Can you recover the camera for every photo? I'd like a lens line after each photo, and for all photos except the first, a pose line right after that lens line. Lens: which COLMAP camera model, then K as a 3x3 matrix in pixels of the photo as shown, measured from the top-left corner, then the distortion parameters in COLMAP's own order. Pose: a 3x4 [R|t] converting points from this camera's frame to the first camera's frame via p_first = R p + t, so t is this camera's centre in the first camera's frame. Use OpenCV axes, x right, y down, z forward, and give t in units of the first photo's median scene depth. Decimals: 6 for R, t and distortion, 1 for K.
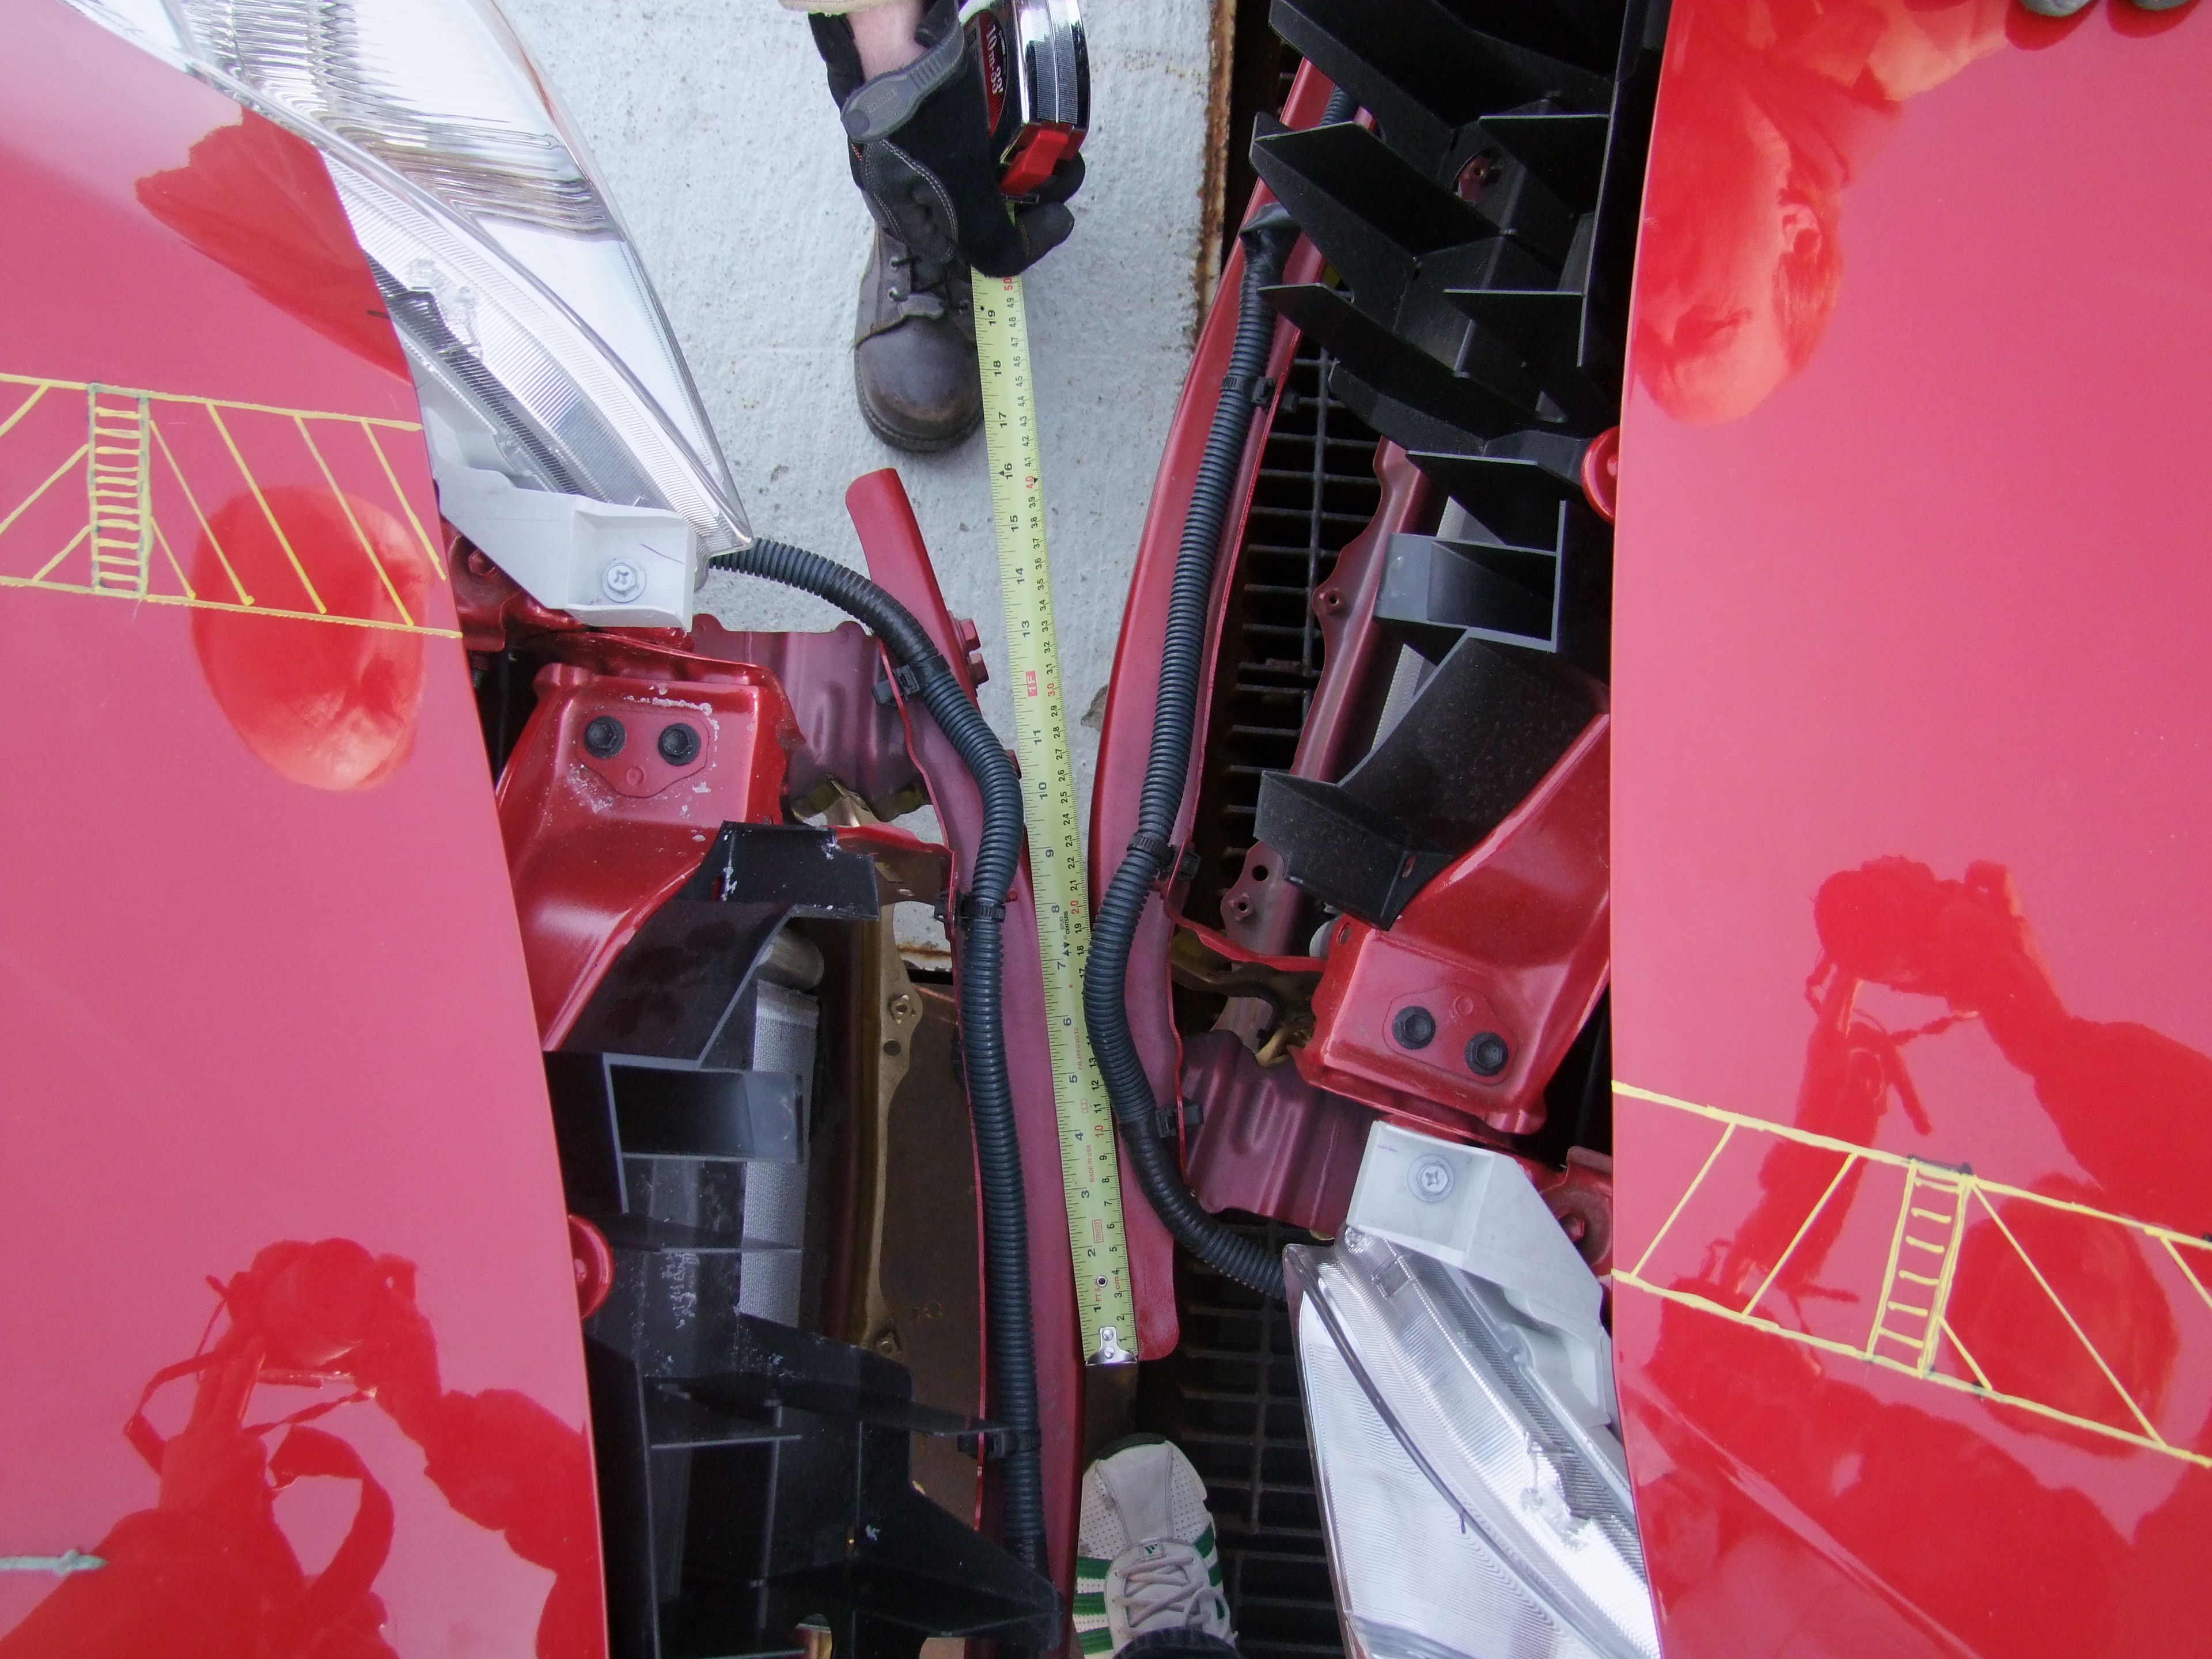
lens RADIAL K [[1857.9, 0, 1087.1], [0, 1857.9, 842.9], [0, 0, 1]] dist [-0.156689, 0.176847]
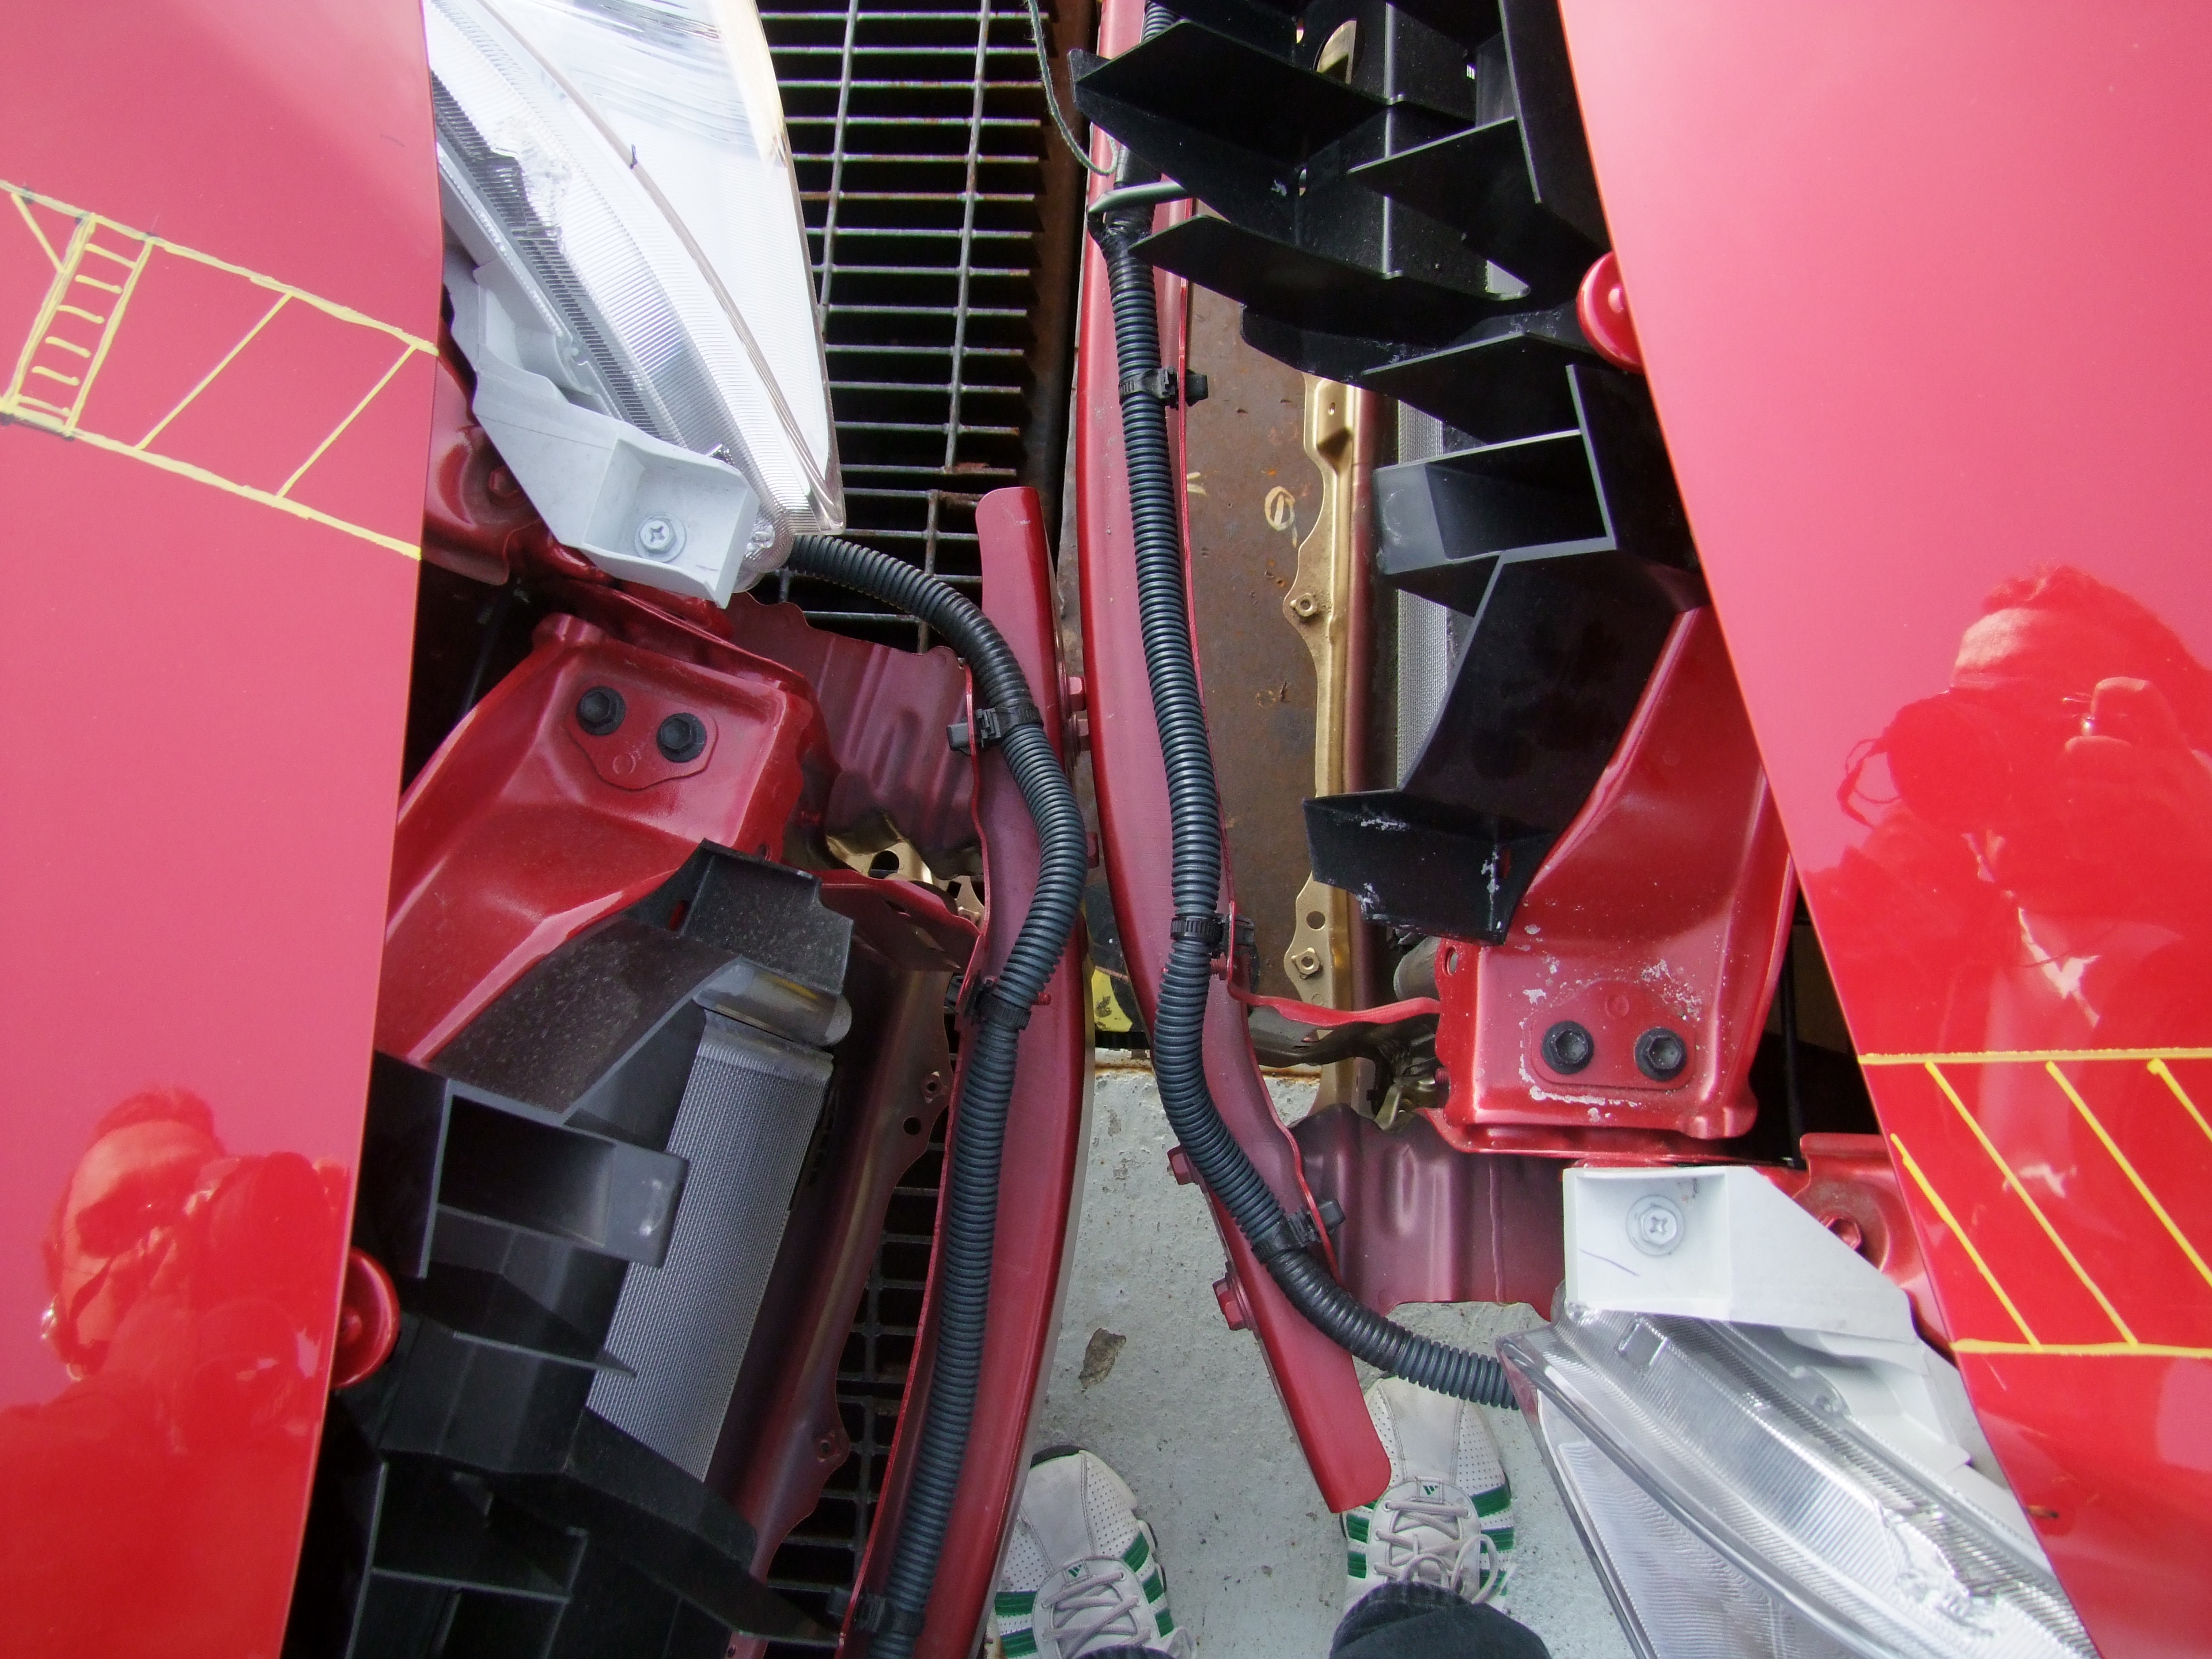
lens RADIAL K [[1857.9, 0, 1087.1], [0, 1857.9, 842.9], [0, 0, 1]] dist [-0.156689, 0.176847]
pose [[-0.999164, 0.024261, 0.032898, -0.049848], [-0.013219, -0.953348, 0.301583, -0.261078], [0.038680, 0.300896, 0.952872, 0.247535]]
